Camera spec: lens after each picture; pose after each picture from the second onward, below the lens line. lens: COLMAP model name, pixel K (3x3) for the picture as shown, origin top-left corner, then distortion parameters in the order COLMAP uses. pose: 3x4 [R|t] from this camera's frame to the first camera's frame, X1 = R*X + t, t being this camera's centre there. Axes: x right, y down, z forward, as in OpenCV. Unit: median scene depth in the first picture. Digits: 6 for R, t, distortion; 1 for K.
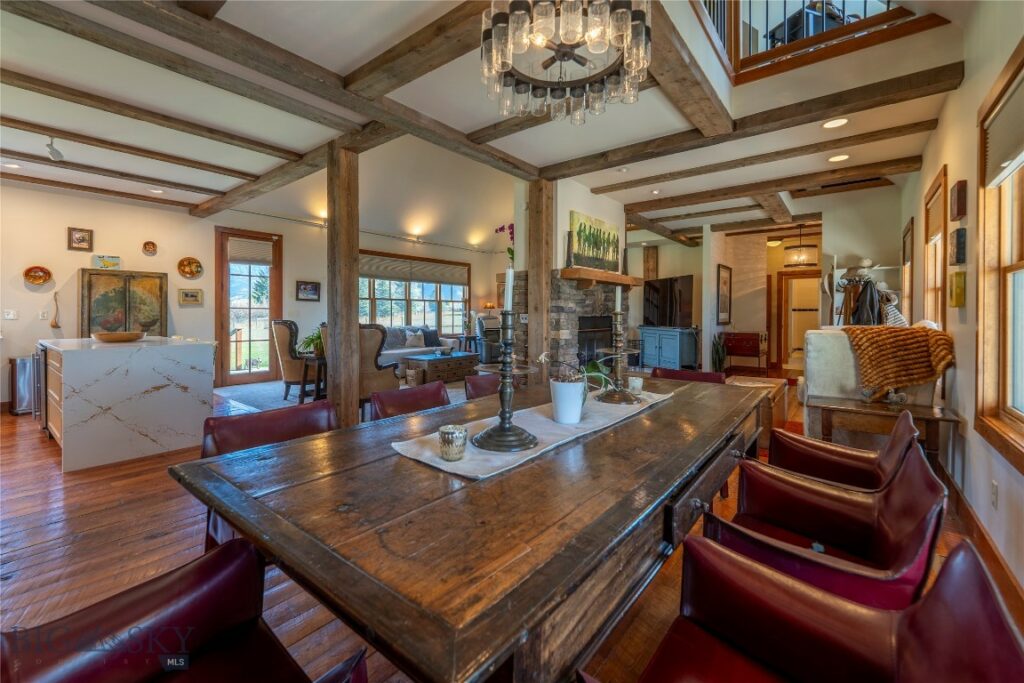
lens RADIAL K [[423.0, 0, 522.7], [0, 423.0, 317.0], [0, 0, 1]] dist [0.000243, -0.000300]
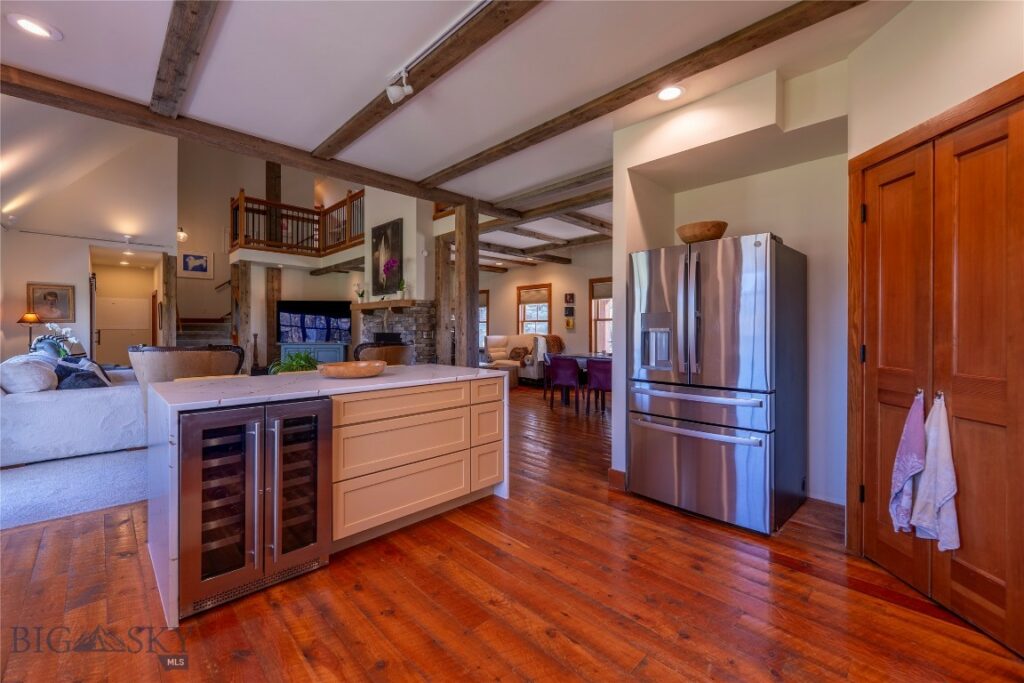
lens RADIAL K [[423.0, 0, 518.8], [0, 423.0, 330.5], [0, 0, 1]] dist [0.000243, -0.000300]
pose [[0.125665, -0.003570, 0.992066, -0.915445], [0.010094, 0.999946, 0.002320, -0.005979], [-0.992021, 0.009723, 0.125694, 0.354220]]
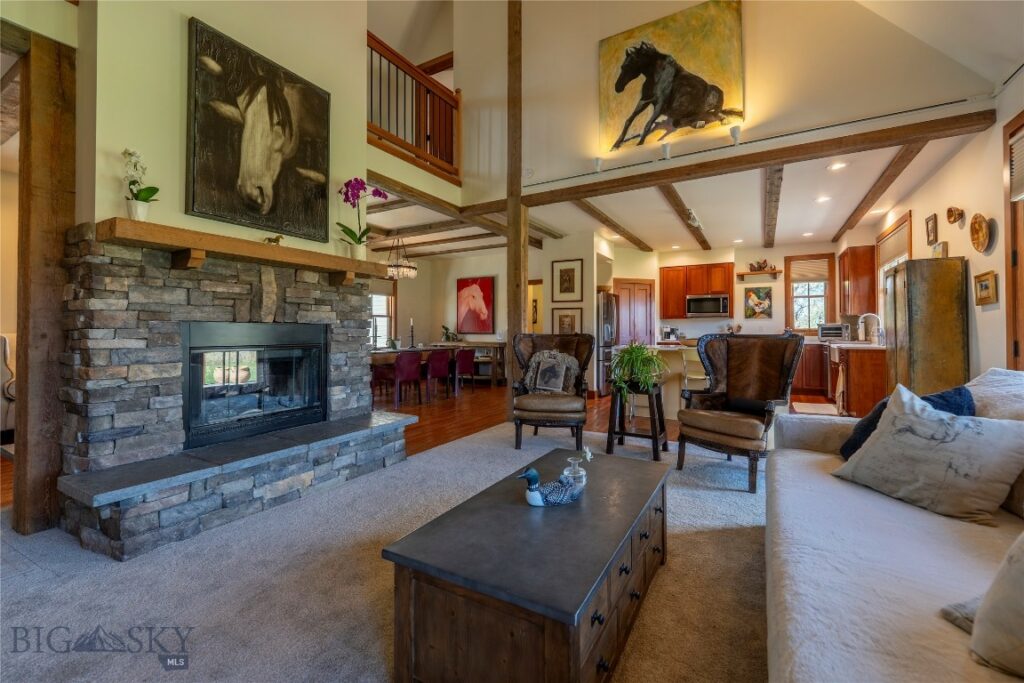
lens RADIAL K [[423.0, 0, 518.5], [0, 423.0, 327.2], [0, 0, 1]] dist [0.000243, -0.000300]
pose [[-0.990332, -0.007034, -0.138537, -0.140100], [-0.006840, 0.999975, -0.001872, 0.002271], [0.138547, -0.000906, -0.990355, 1.247190]]
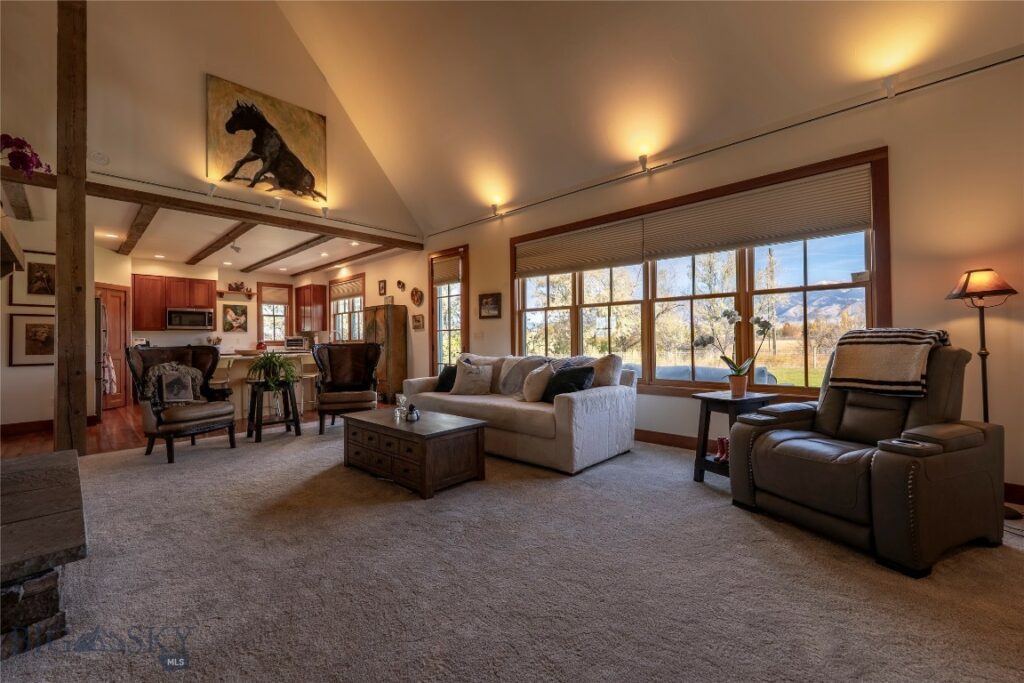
lens RADIAL K [[423.0, 0, 504.7], [0, 423.0, 341.8], [0, 0, 1]] dist [0.000243, -0.000300]
pose [[-0.108949, -0.000398, -0.994047, 0.279074], [0.002331, 0.999997, -0.000656, 0.005585], [0.994045, -0.002389, -0.108947, 1.186331]]
